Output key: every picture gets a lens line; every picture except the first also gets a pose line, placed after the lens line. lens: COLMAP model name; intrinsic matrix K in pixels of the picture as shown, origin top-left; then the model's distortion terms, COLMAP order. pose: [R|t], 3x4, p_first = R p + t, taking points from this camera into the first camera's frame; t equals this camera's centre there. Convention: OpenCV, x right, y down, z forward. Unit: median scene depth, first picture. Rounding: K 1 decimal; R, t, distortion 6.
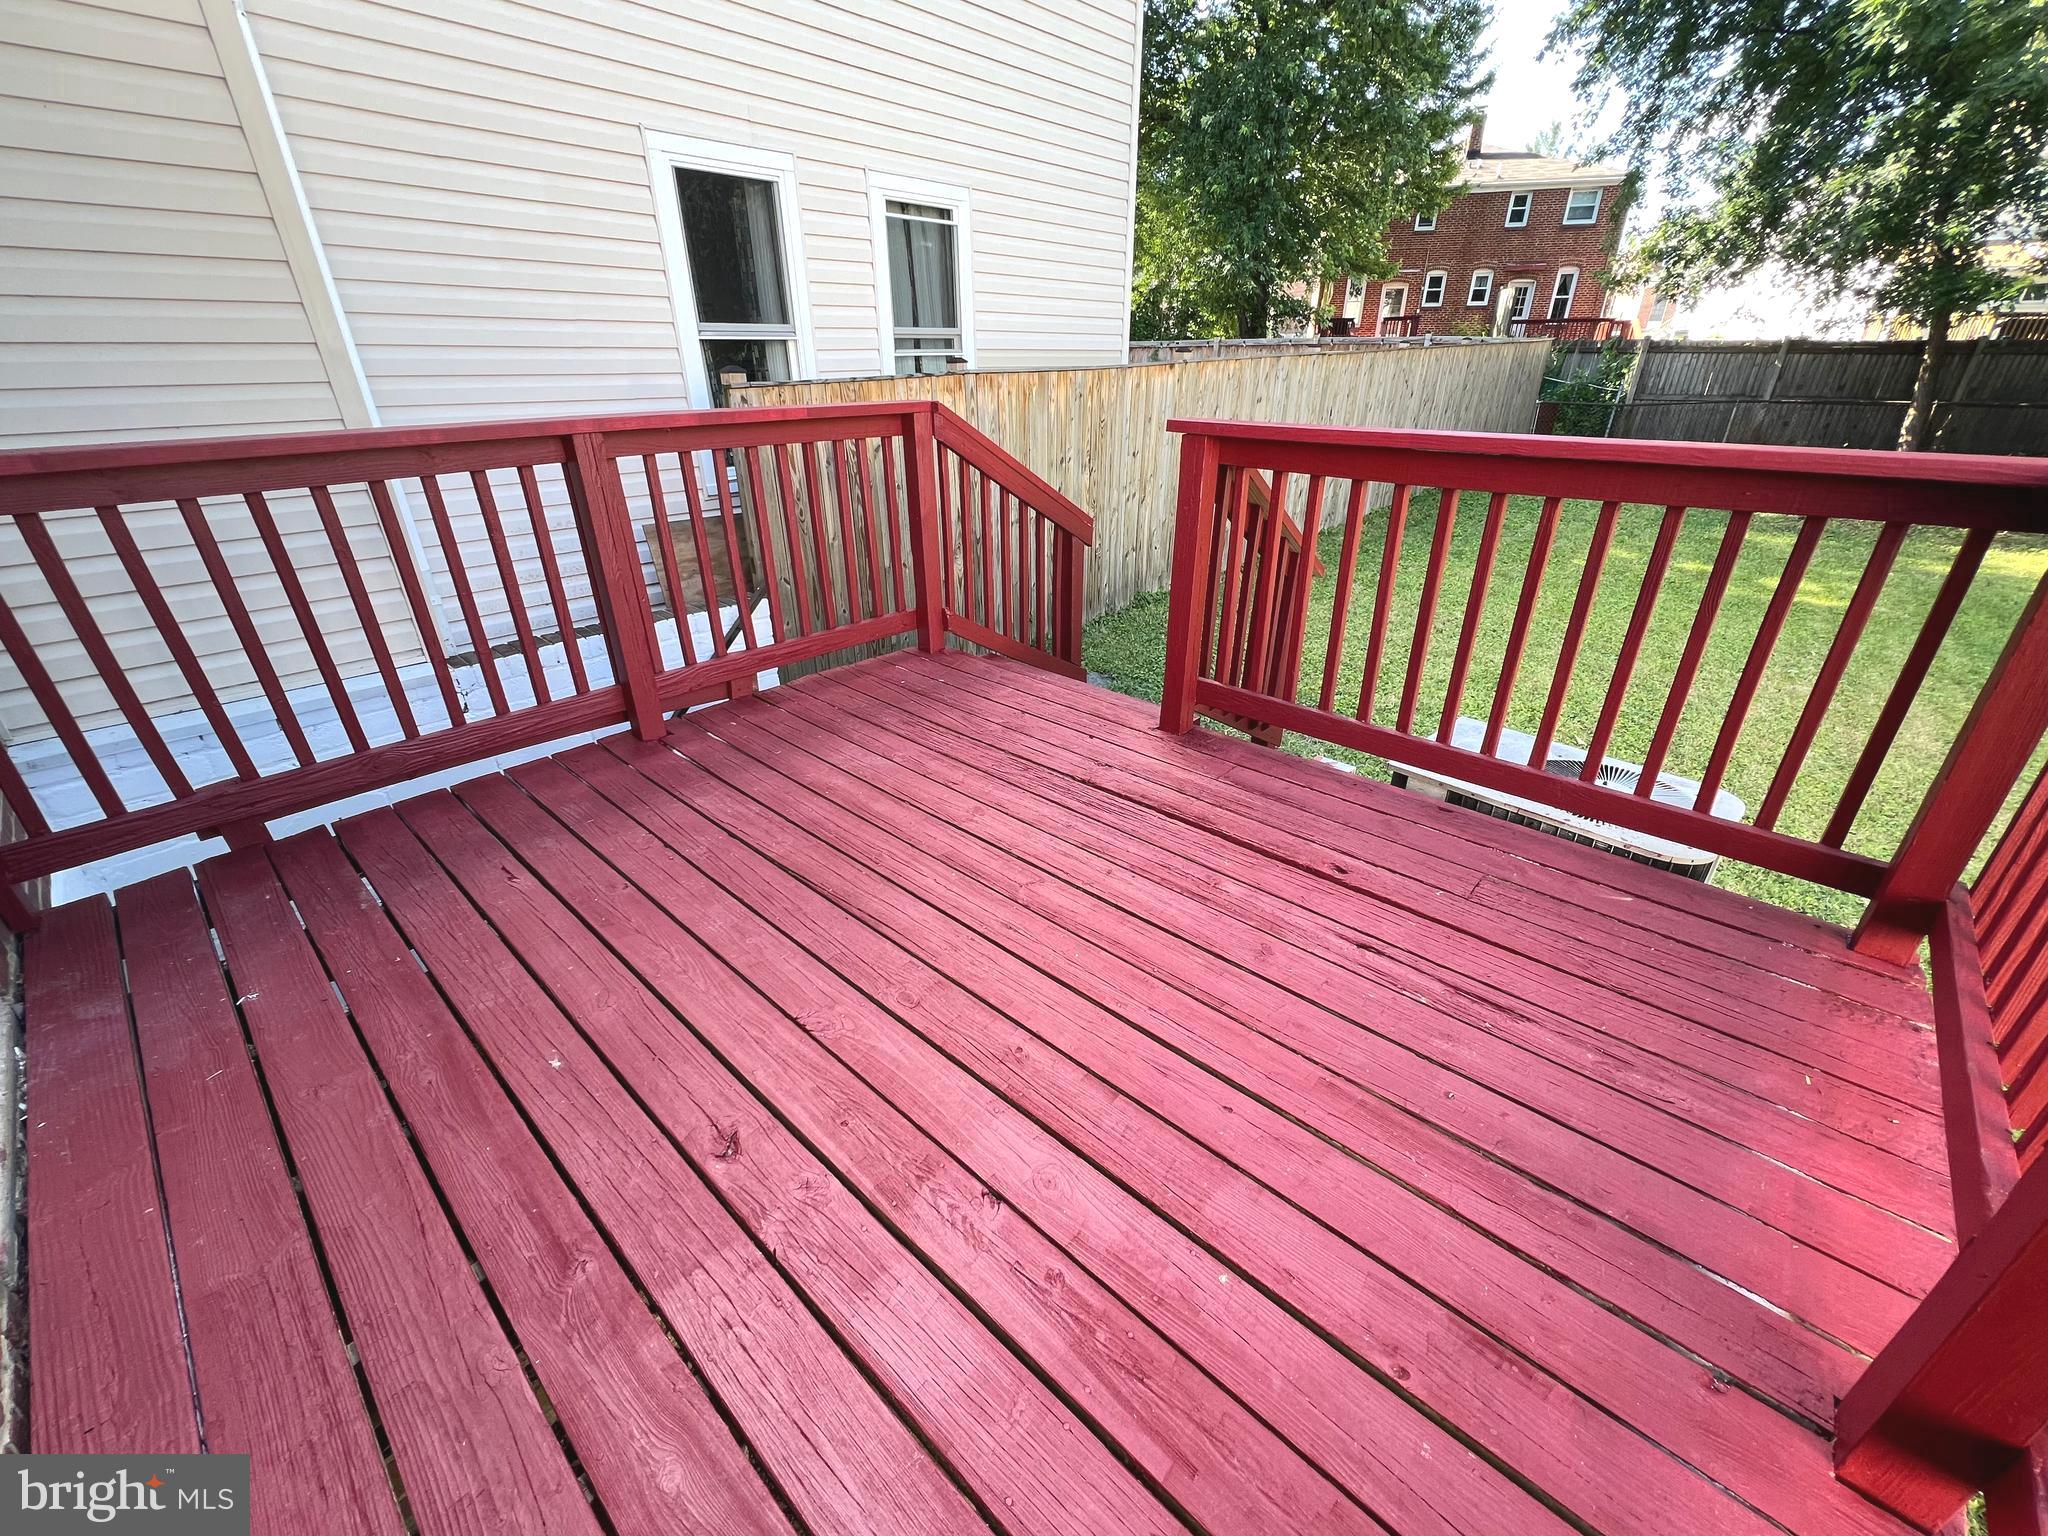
lens RADIAL K [[822.2, 0, 1021.7], [0, 822.2, 765.6], [0, 0, 1]] dist [-0.004106, 0.000036]
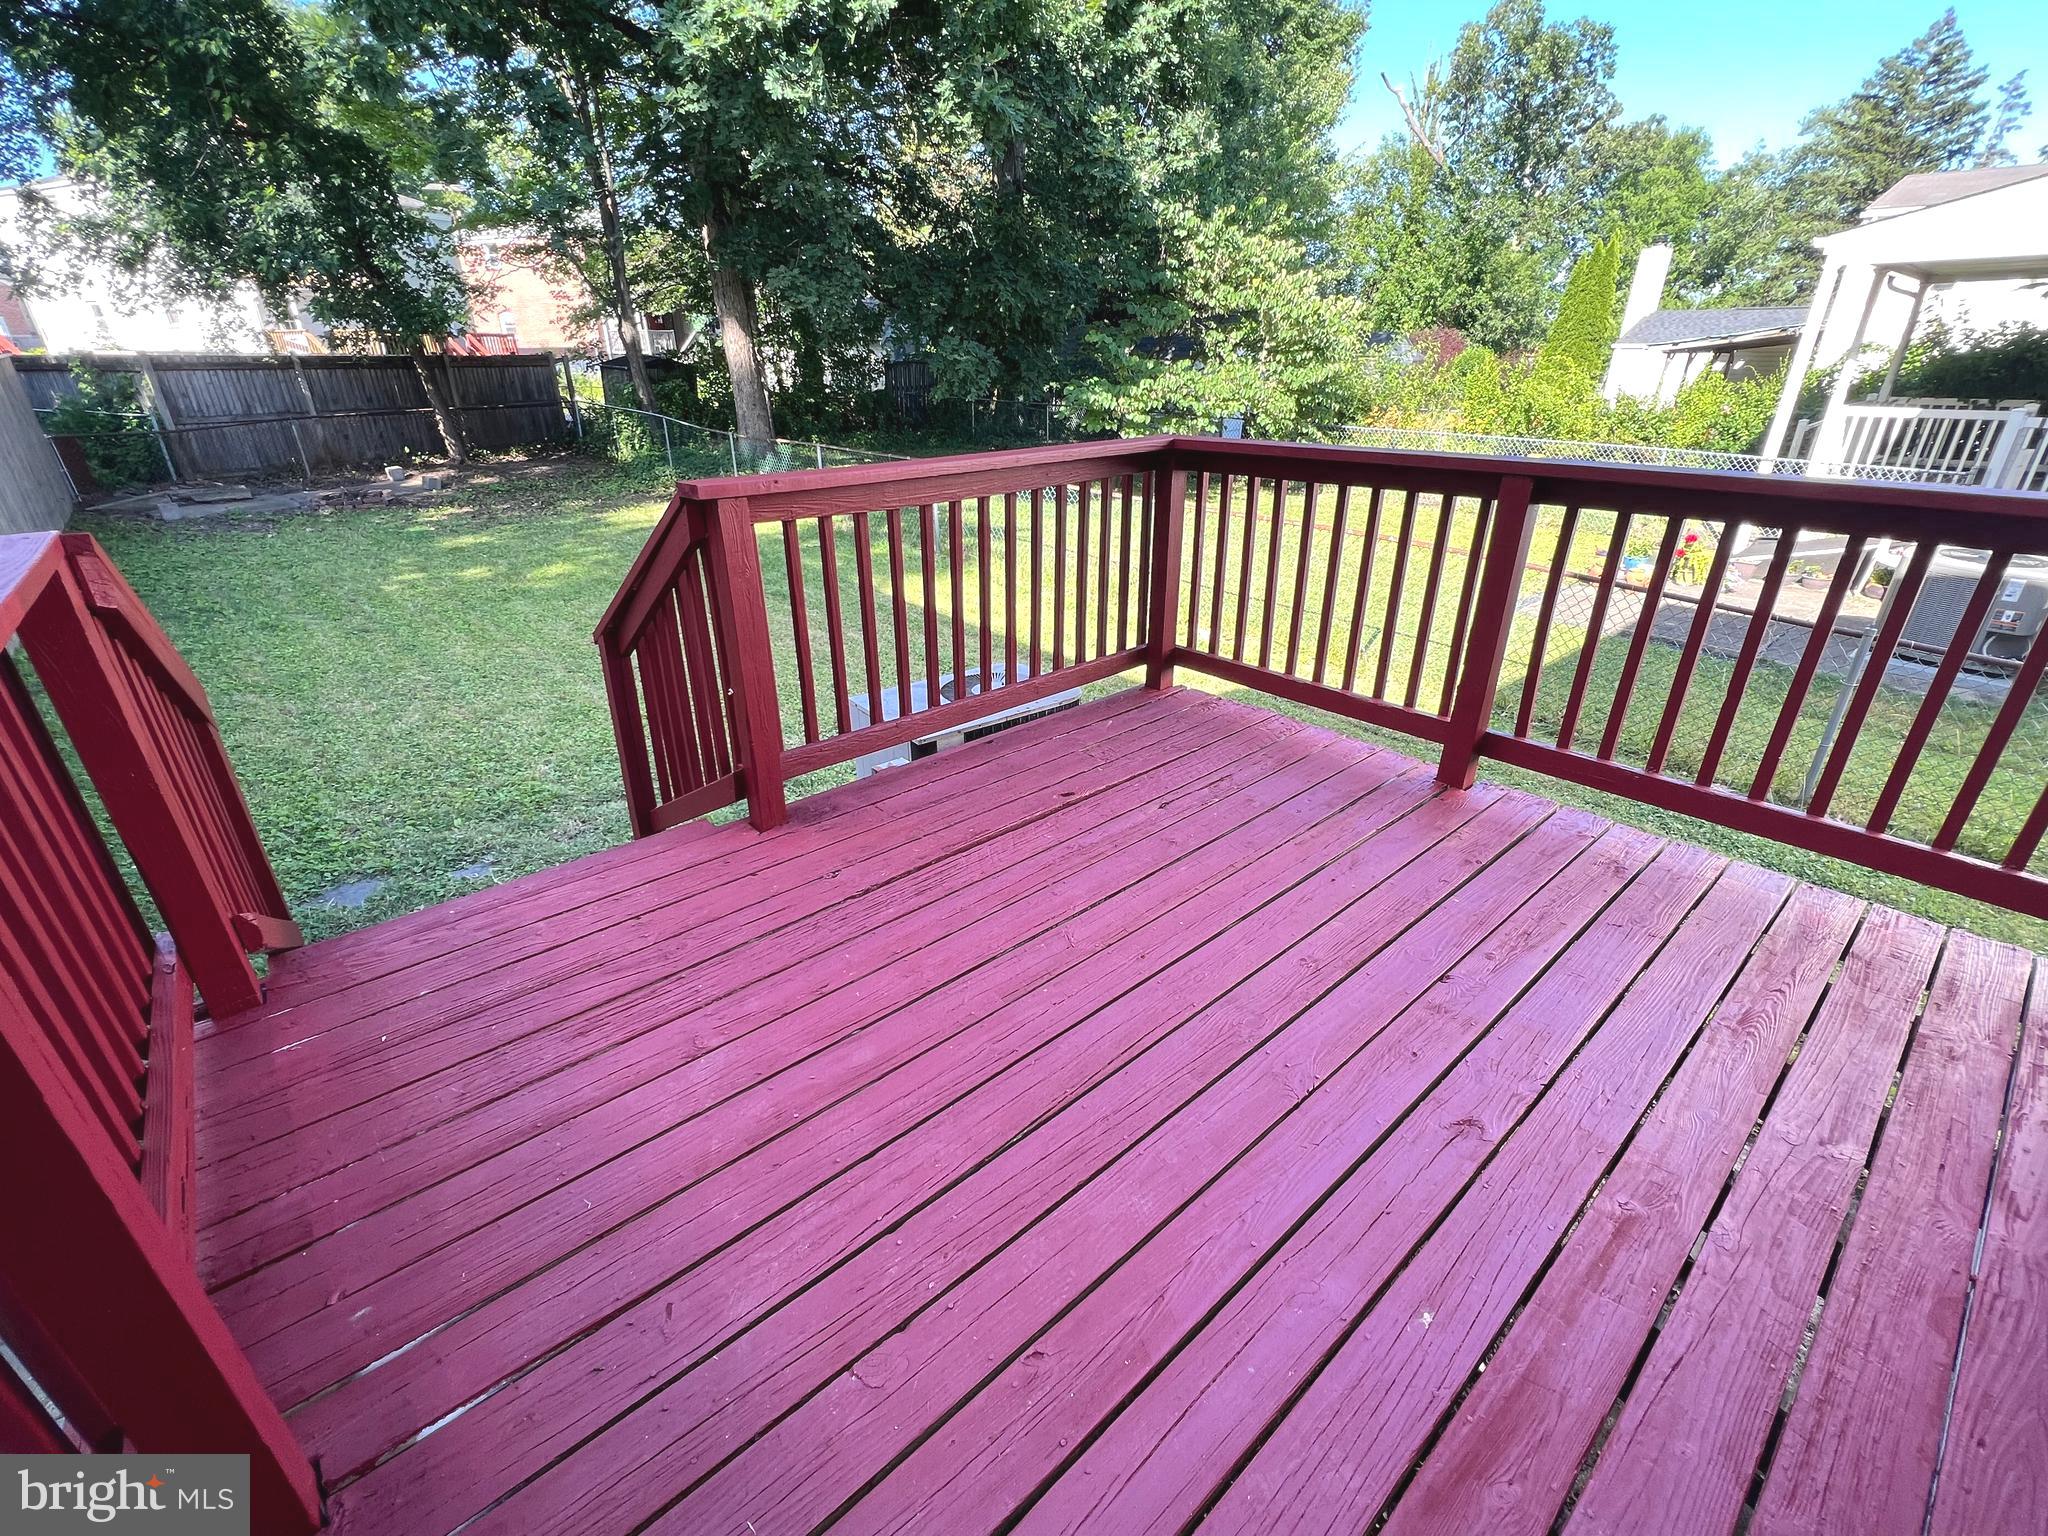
lens RADIAL K [[887.2, 0, 1015.2], [0, 887.2, 769.4], [0, 0, 1]] dist [-0.005765, -0.000466]
pose [[0.116999, -0.418178, 0.900799, -0.760929], [0.451469, 0.830285, 0.326806, -0.352437], [-0.884583, 0.368447, 0.285937, 0.596375]]
